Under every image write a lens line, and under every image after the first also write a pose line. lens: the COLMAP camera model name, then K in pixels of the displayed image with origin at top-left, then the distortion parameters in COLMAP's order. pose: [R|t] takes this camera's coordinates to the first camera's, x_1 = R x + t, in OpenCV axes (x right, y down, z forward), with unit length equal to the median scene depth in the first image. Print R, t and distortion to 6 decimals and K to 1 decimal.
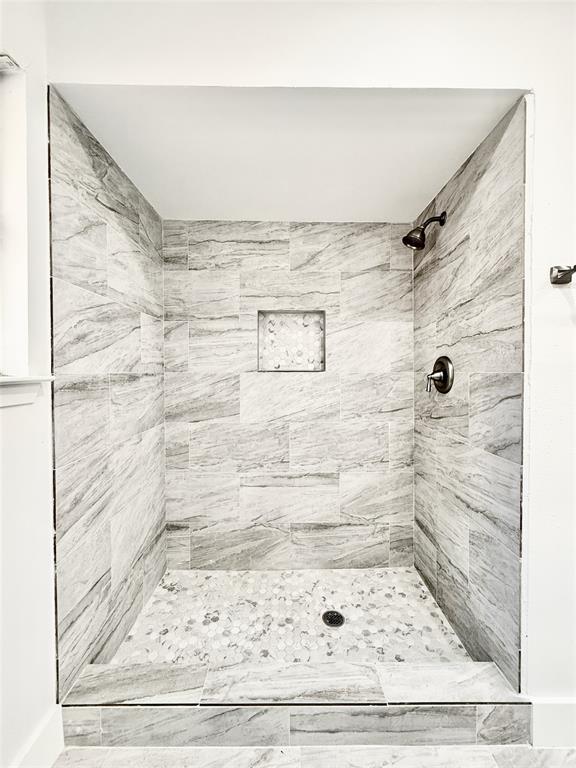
lens RADIAL K [[309.5, 0, 289.0], [0, 309.5, 377.4], [0, 0, 1]] dist [0.001603, -0.000070]
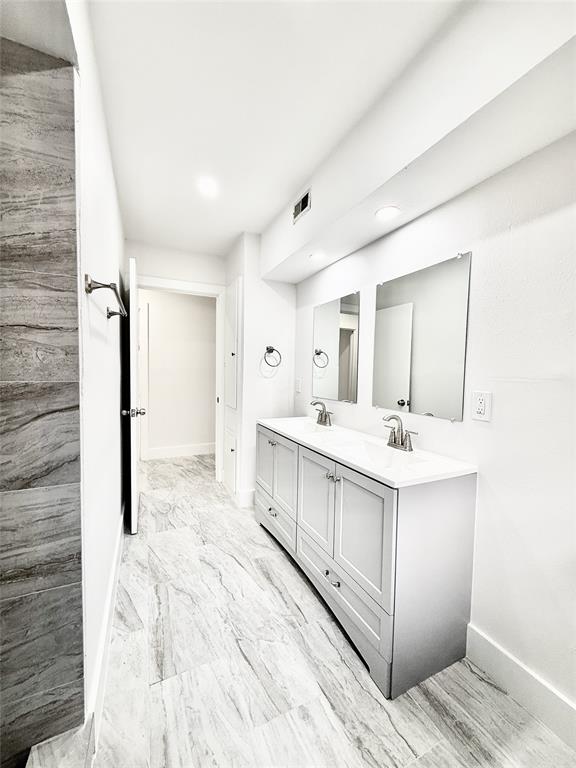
lens RADIAL K [[309.5, 0, 289.0], [0, 309.5, 383.3], [0, 0, 1]] dist [0.001603, -0.000070]
pose [[-0.420629, -0.047905, 0.905967, -0.303823], [0.001159, 0.998576, 0.053339, -0.053255], [-0.907232, 0.023486, -0.419974, 0.752449]]
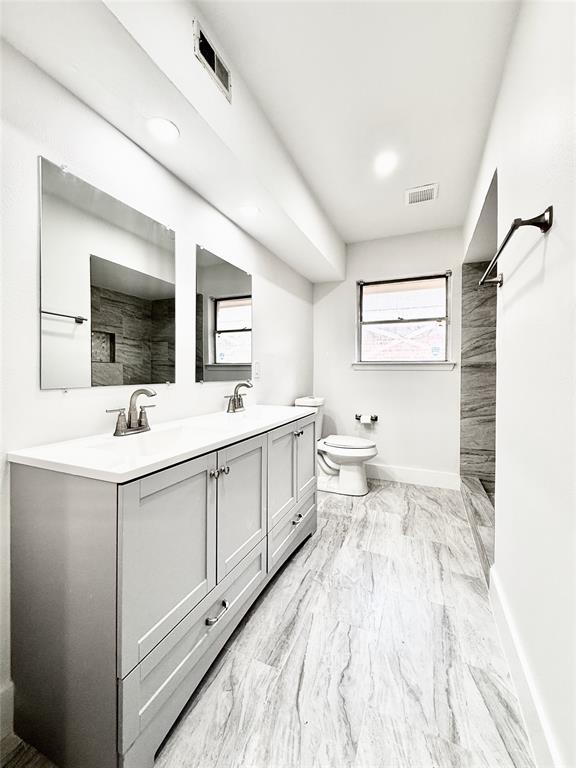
lens RADIAL K [[309.5, 0, 297.3], [0, 309.5, 372.9], [0, 0, 1]] dist [0.001603, -0.000070]
pose [[-0.386749, -0.000501, -0.922185, 2.323367], [-0.025051, 0.999637, 0.009962, 0.099233], [0.921845, 0.026954, -0.386621, 0.631677]]
